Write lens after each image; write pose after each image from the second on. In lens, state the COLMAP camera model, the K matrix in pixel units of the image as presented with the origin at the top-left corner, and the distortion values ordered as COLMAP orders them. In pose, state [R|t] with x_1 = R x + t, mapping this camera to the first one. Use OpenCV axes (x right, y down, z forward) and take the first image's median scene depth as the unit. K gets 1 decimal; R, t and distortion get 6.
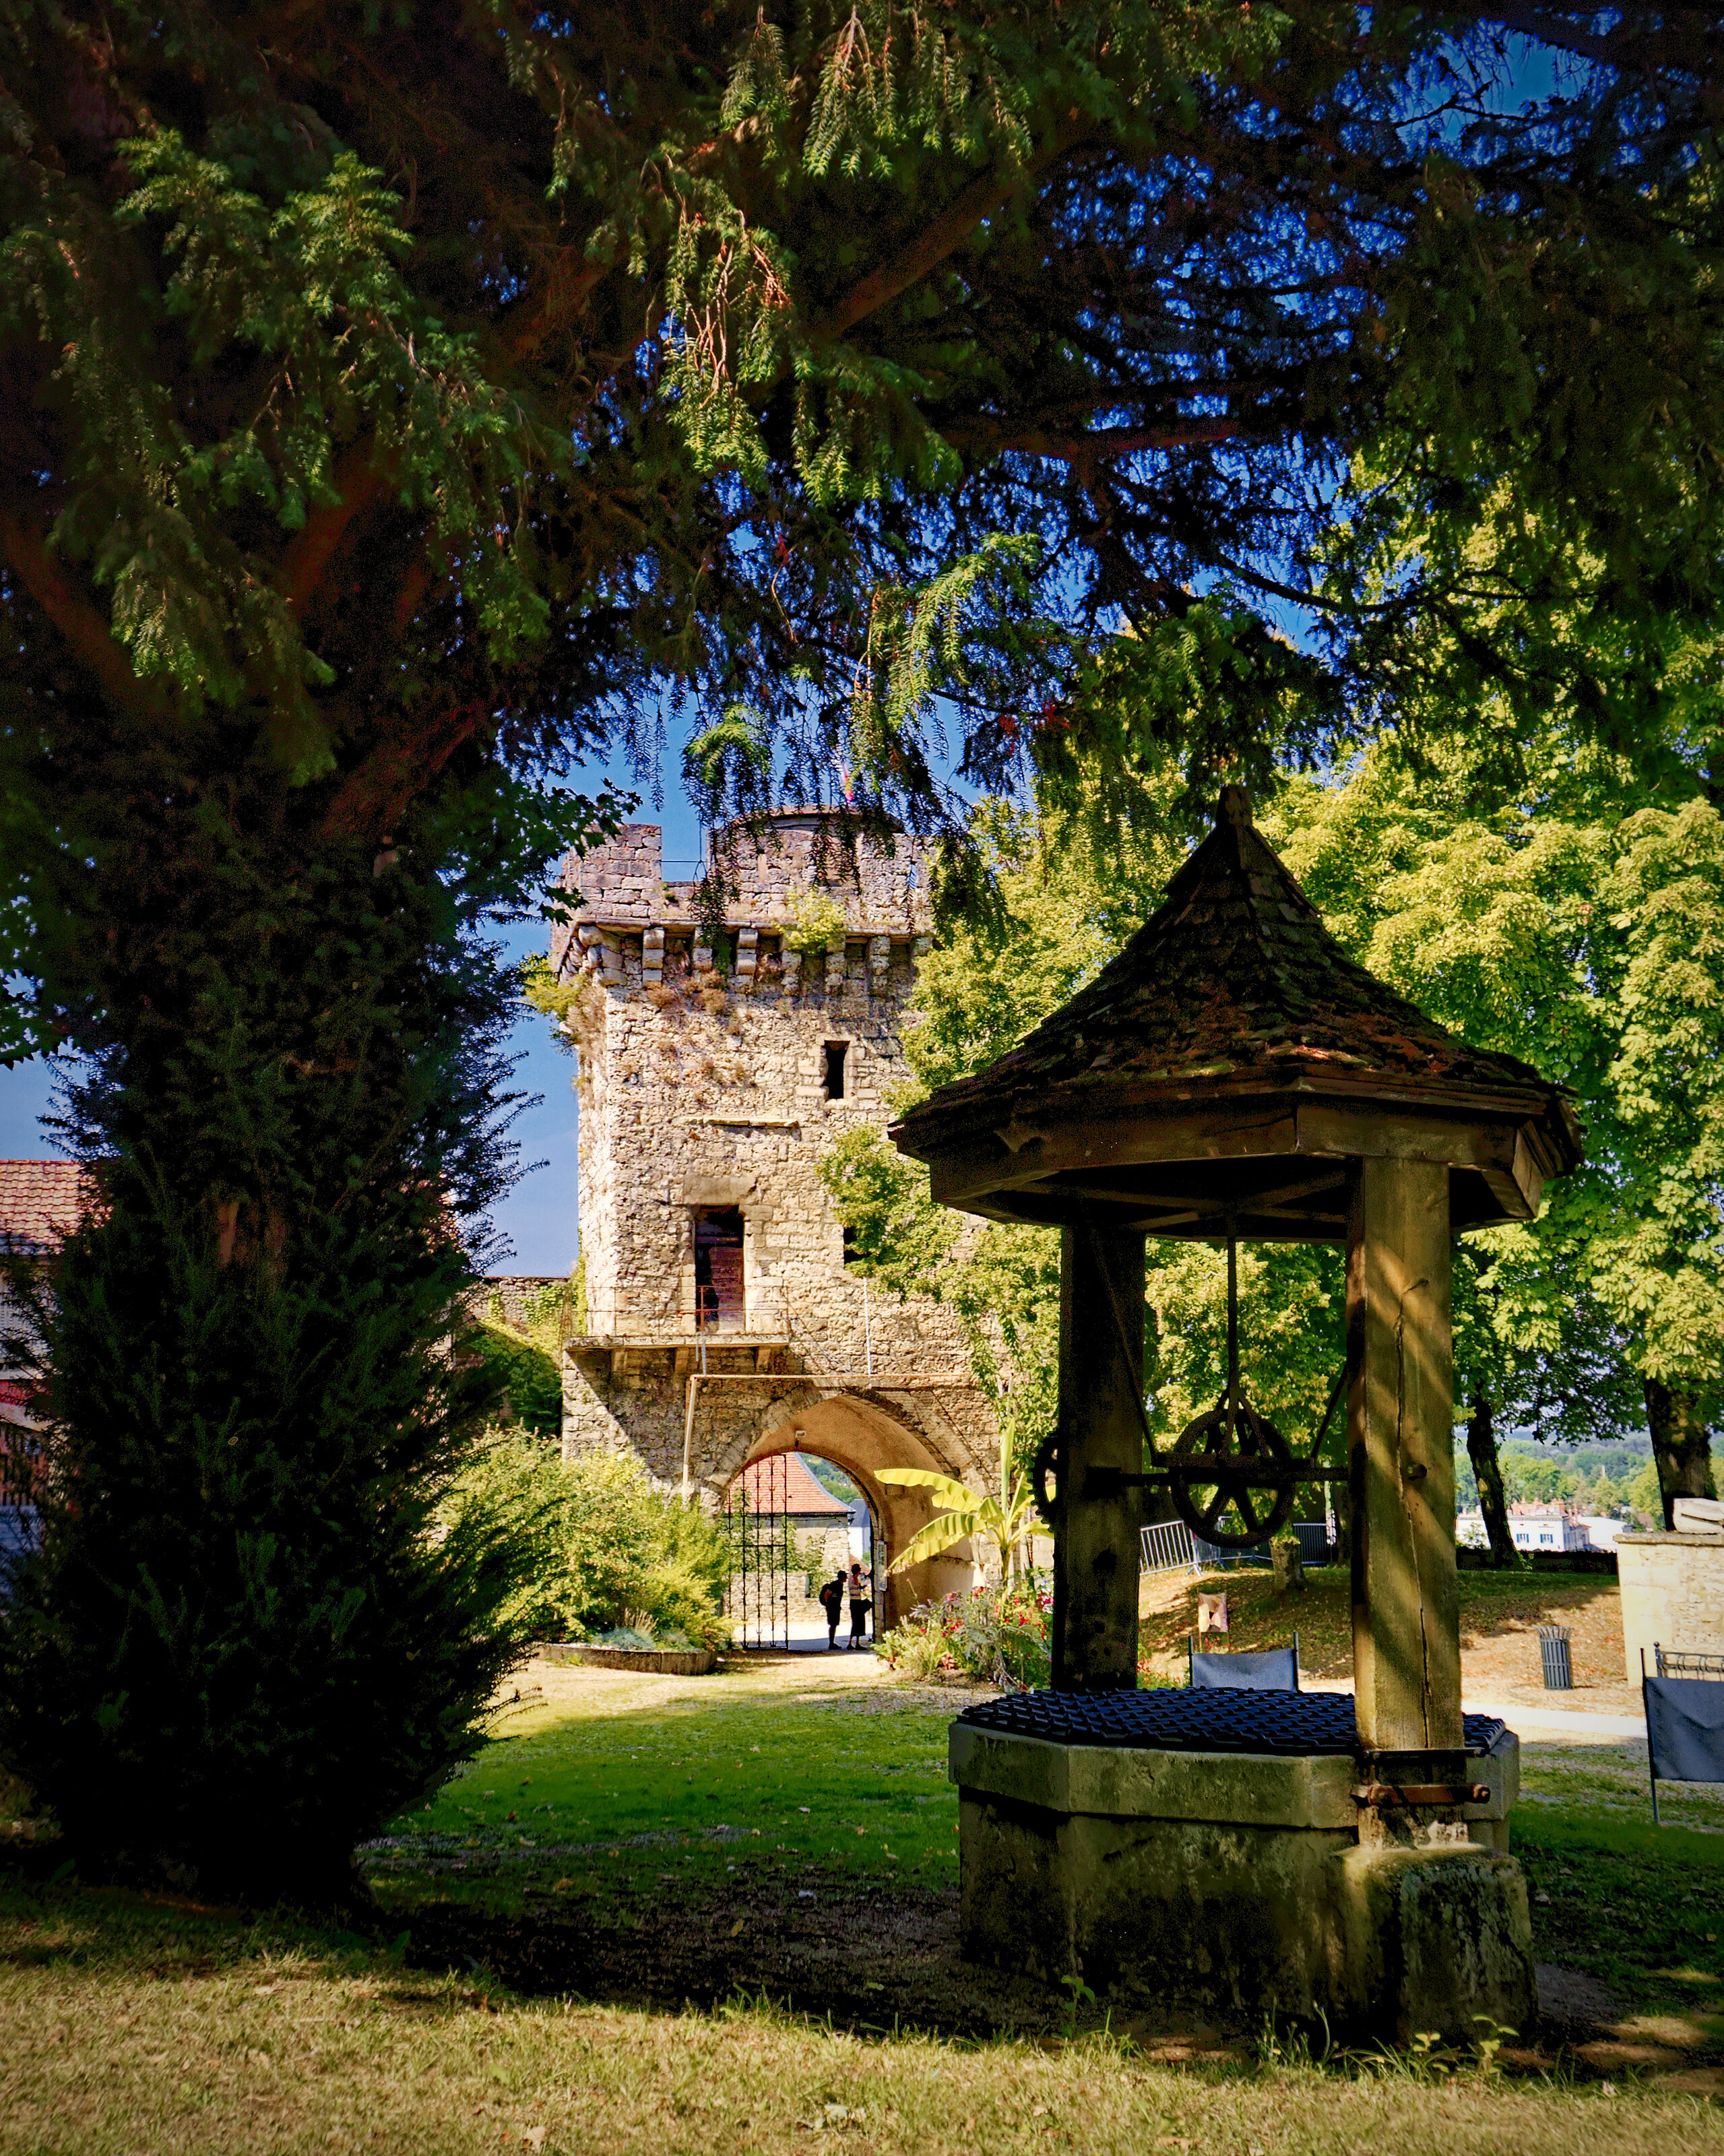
lens RADIAL K [[2303.7, 0, 866.5], [0, 2303.7, 1081.5], [0, 0, 1]] dist [0.003041, 0.000000]
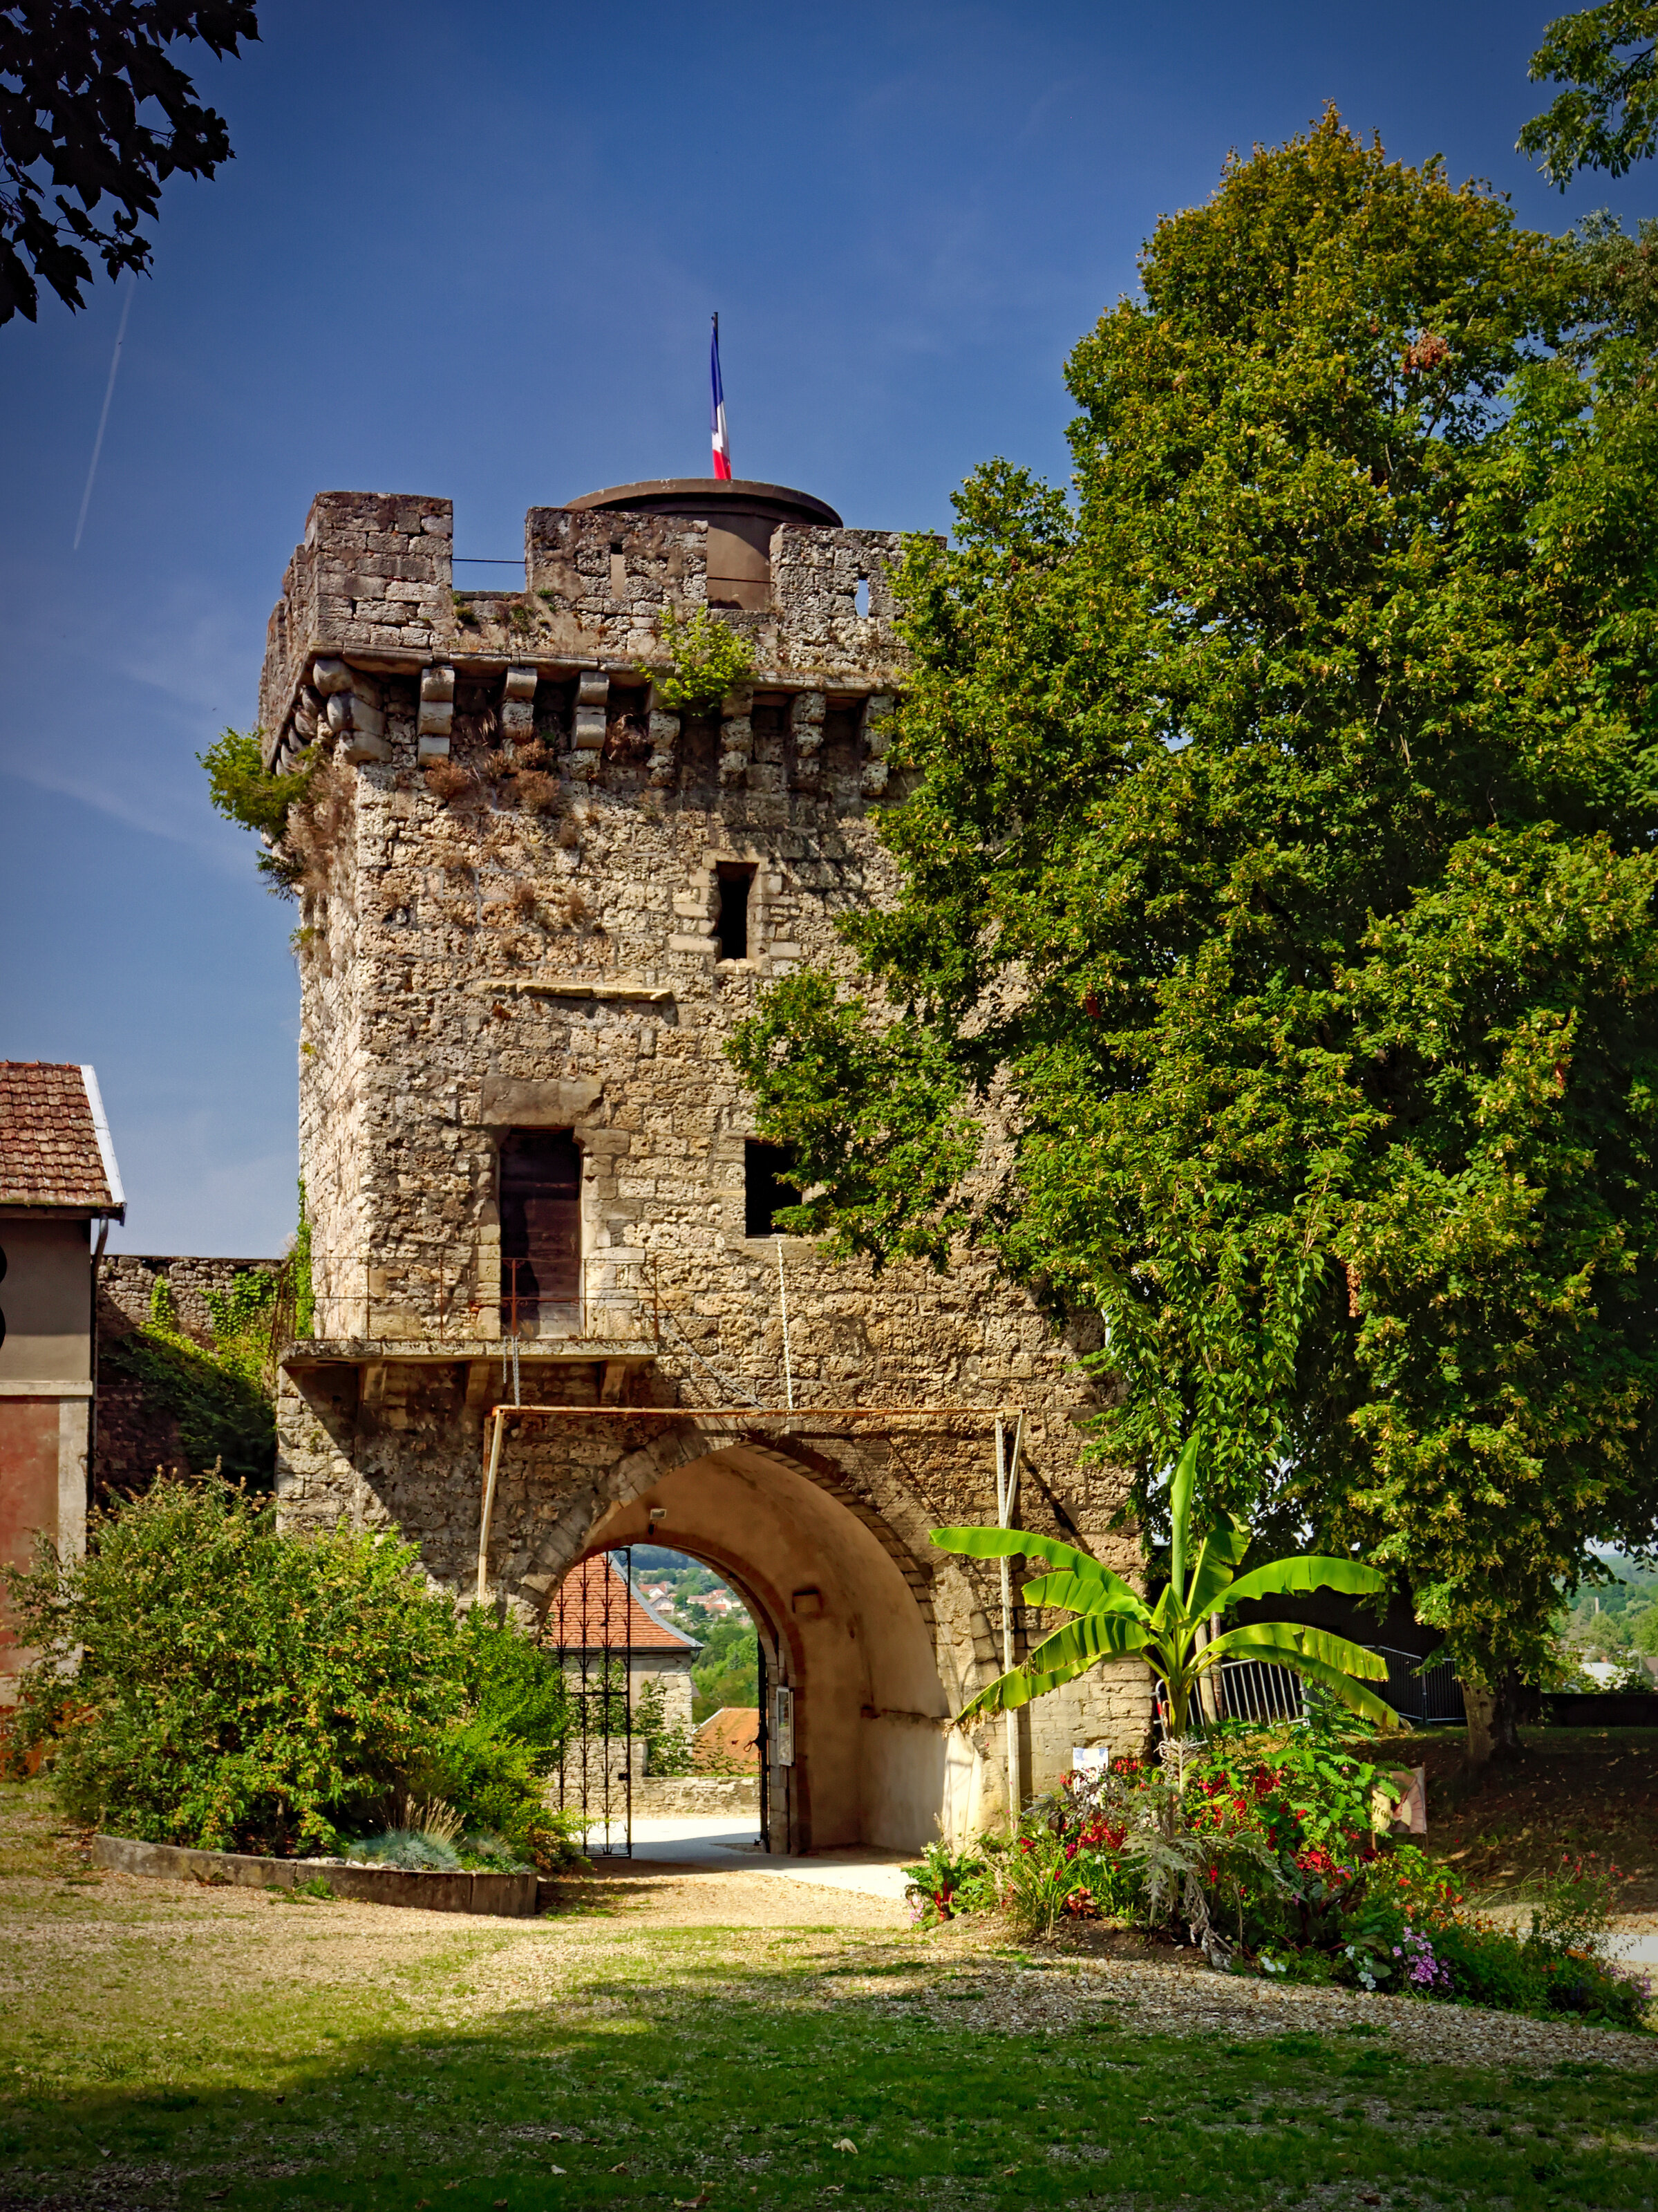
lens RADIAL K [[3116.9, 0, 826.5], [0, 3116.9, 1105.6], [0, 0, 1]] dist [-0.066400, 0.000000]
pose [[0.998403, 0.012738, 0.055047, -0.034465], [-0.013173, 0.999885, 0.007540, 0.040841], [-0.054945, -0.008253, 0.998455, 0.183452]]
